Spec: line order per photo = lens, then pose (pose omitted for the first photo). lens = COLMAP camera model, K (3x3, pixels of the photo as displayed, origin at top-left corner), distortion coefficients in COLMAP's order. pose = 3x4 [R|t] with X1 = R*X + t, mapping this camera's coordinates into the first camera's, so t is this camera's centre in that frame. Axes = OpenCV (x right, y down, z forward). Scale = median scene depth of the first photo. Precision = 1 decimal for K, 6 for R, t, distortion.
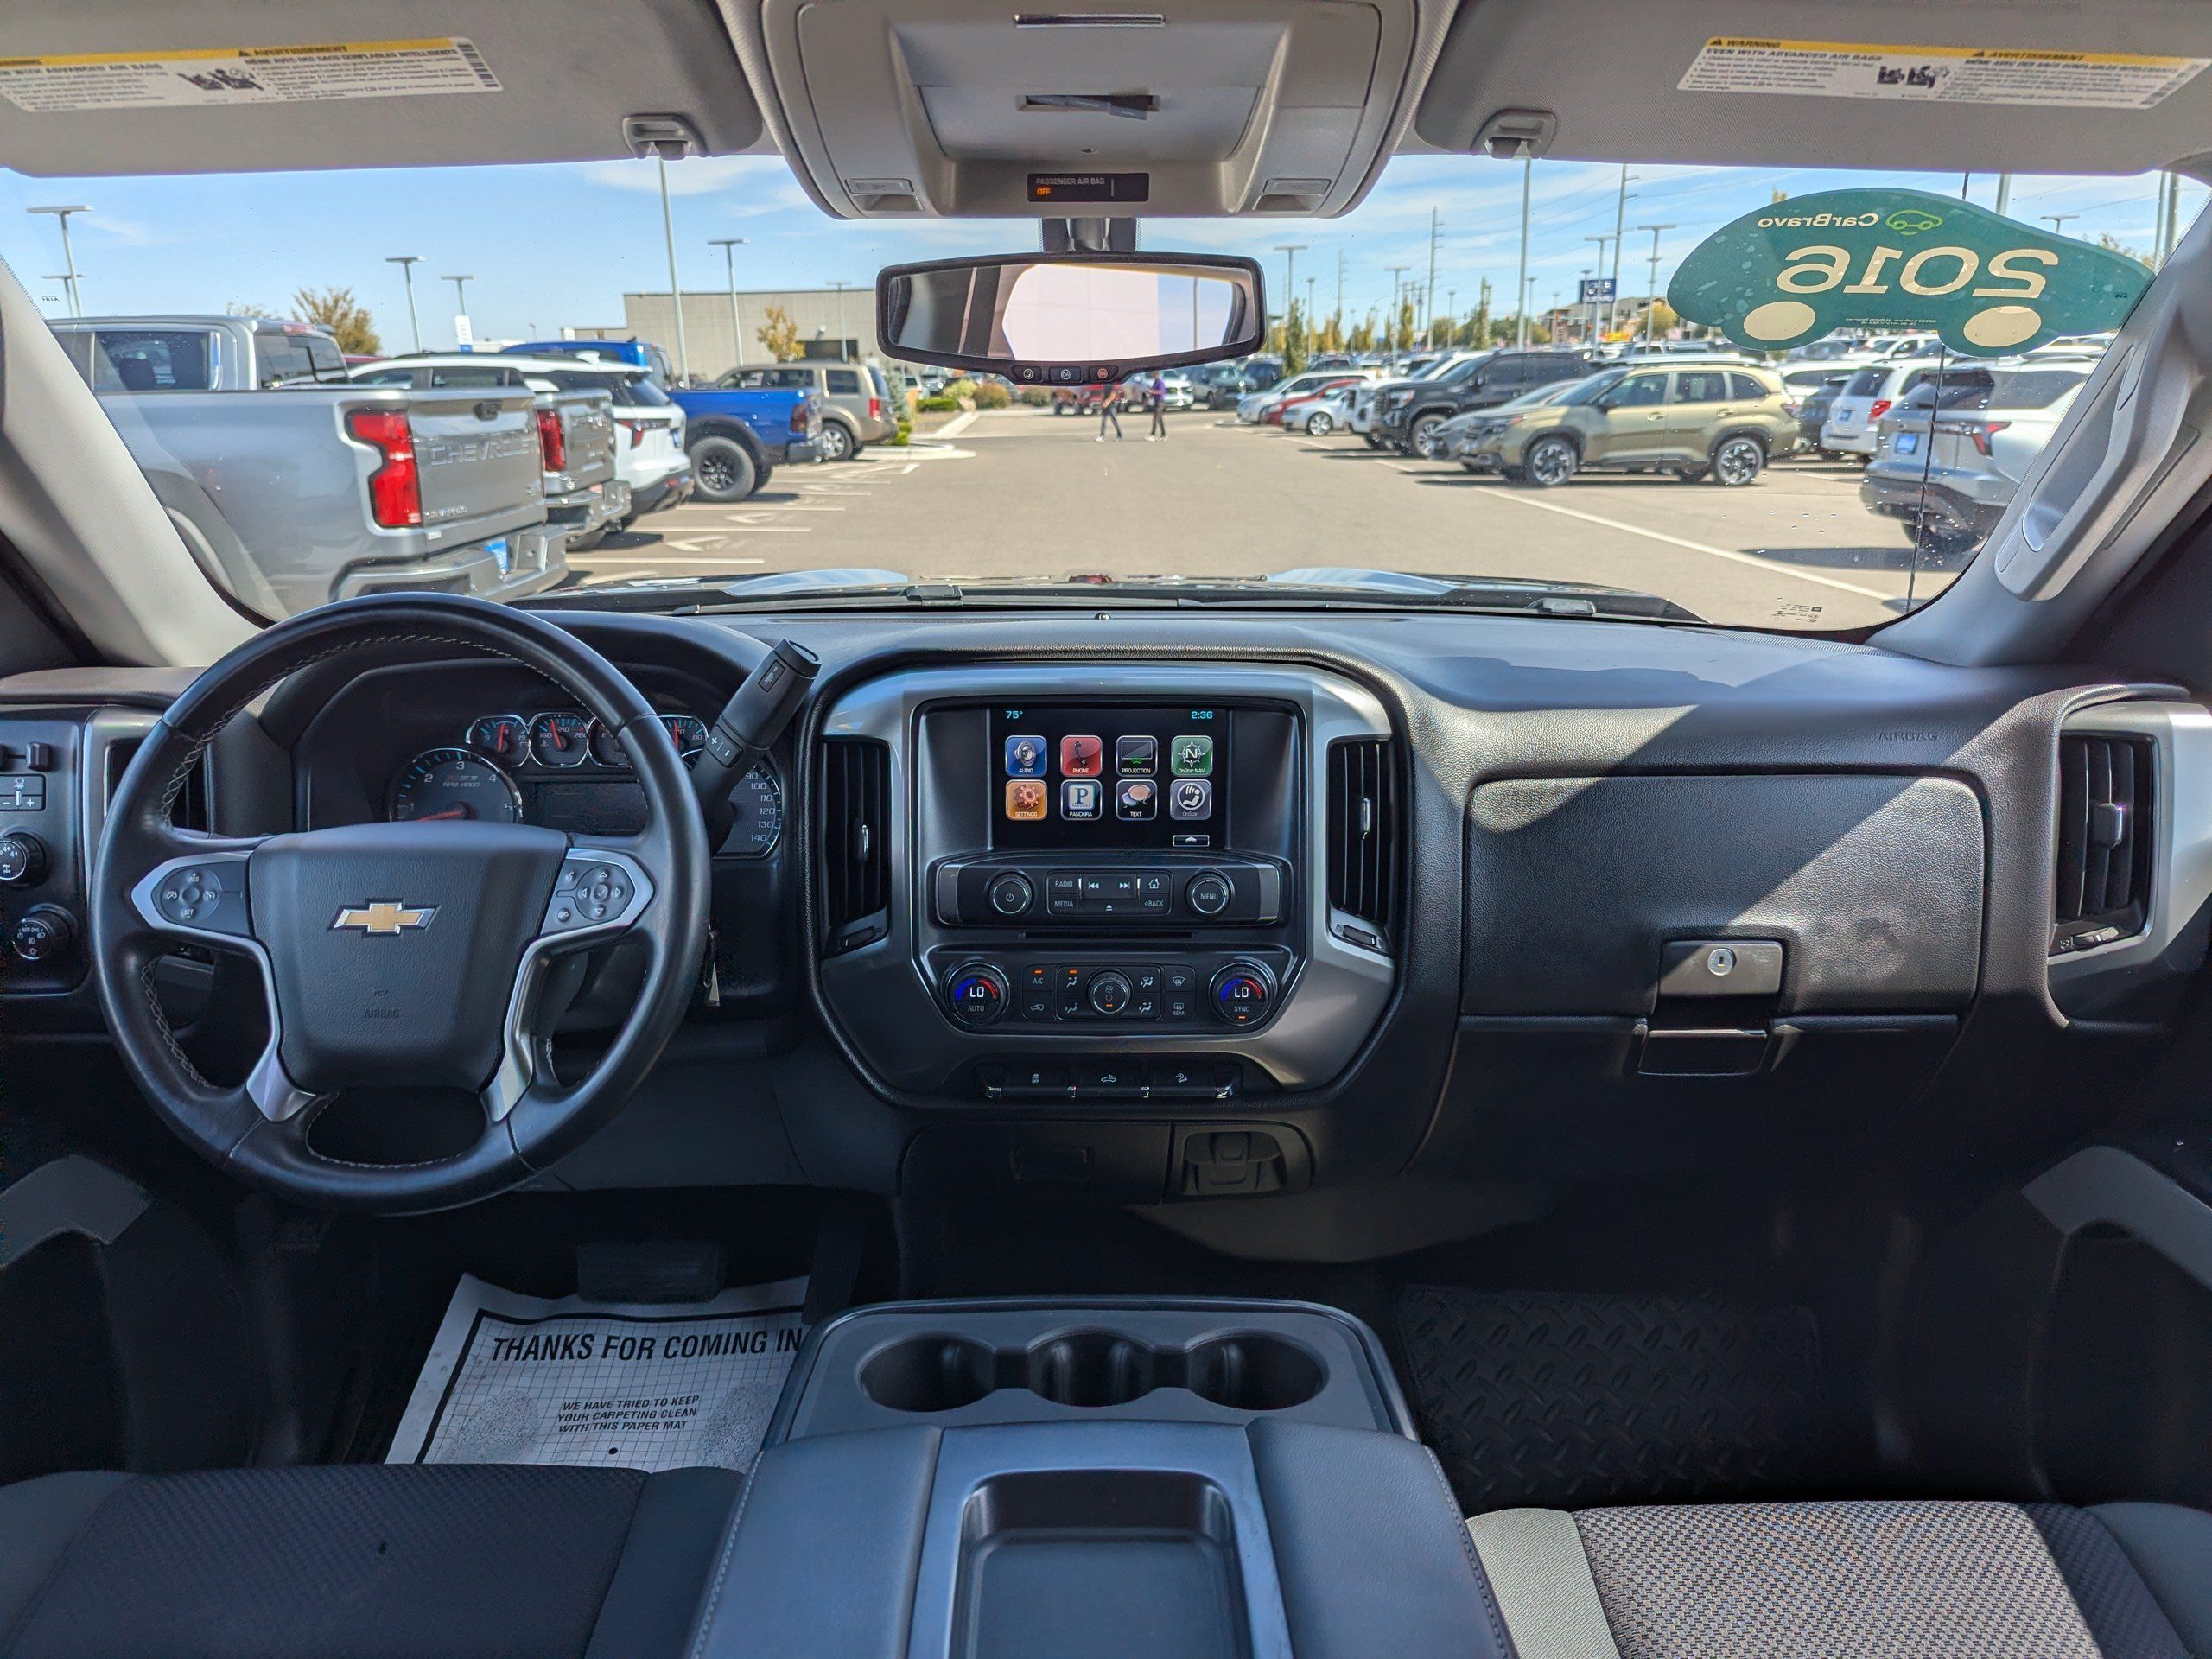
lens RADIAL K [[1598.0, 0, 1104.0], [0, 1598.0, 825.5], [0, 0, 1]] dist [0.052880, -0.042651]
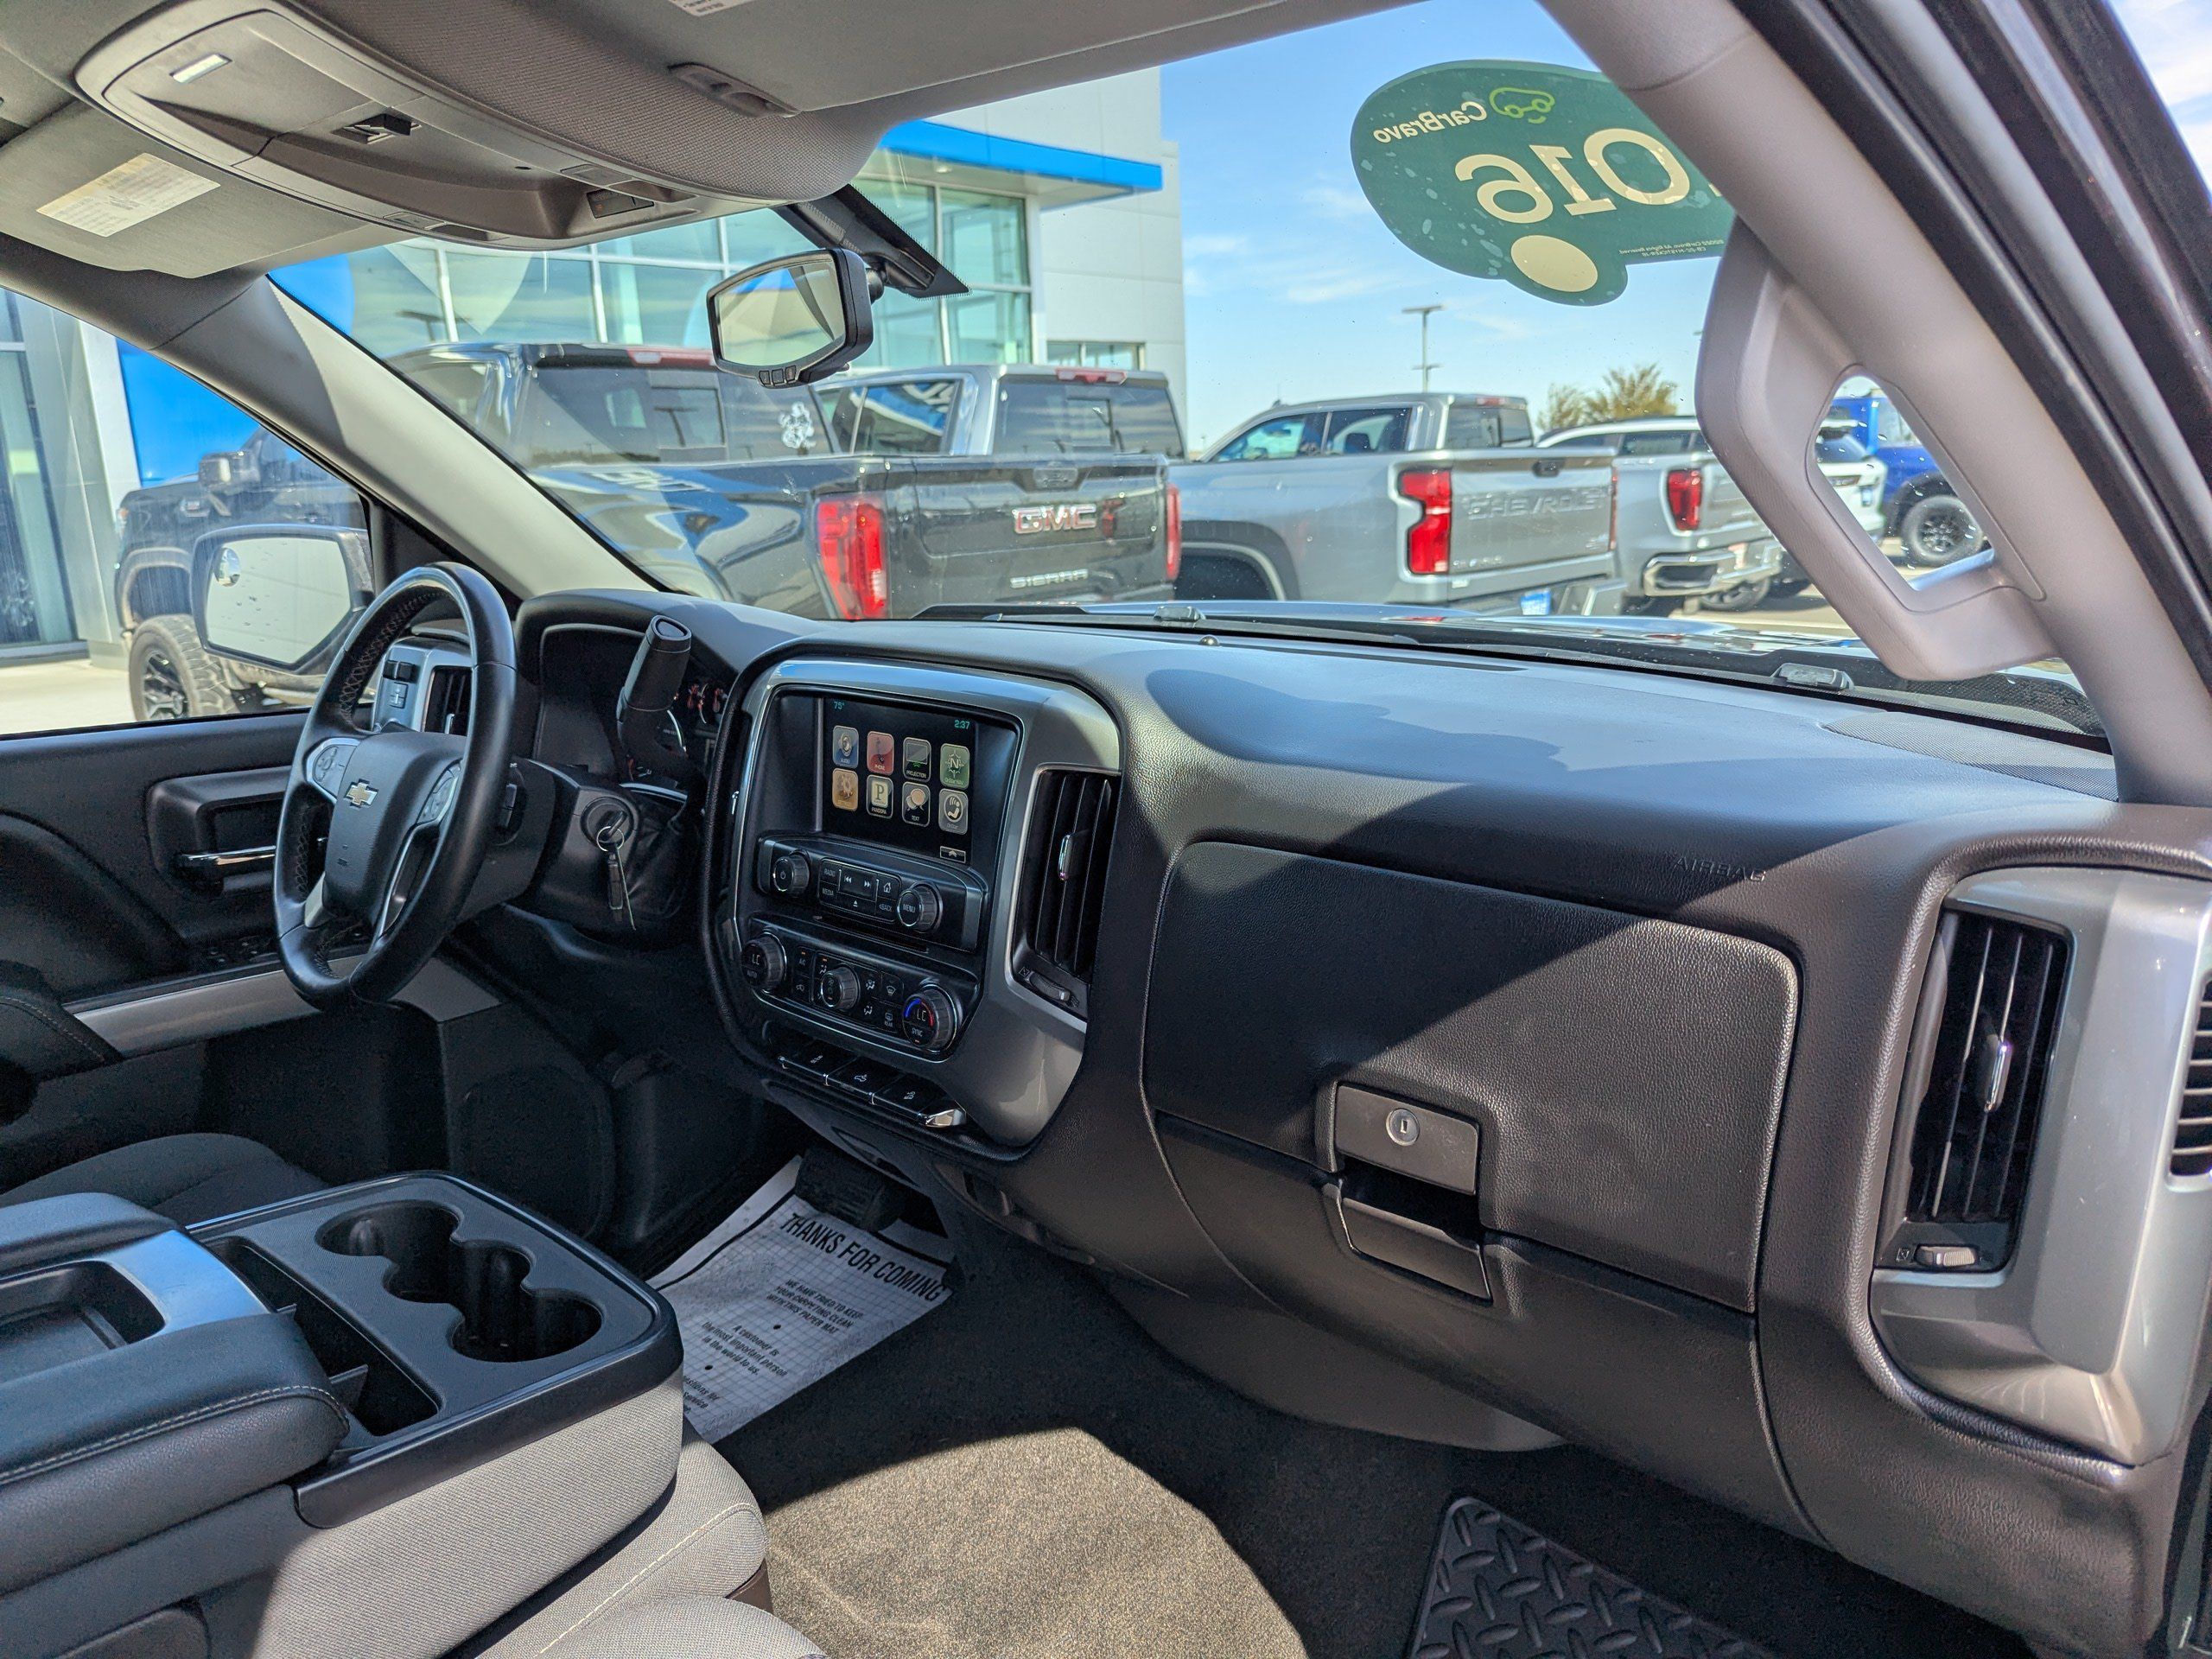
lens RADIAL K [[1598.0, 0, 1104.0], [0, 1598.0, 825.5], [0, 0, 1]] dist [0.052880, -0.042651]
pose [[0.703643, 0.141296, -0.696364, 0.580560], [-0.169165, 0.985162, 0.028961, -0.037523], [0.690123, 0.097422, 0.717104, 0.265228]]
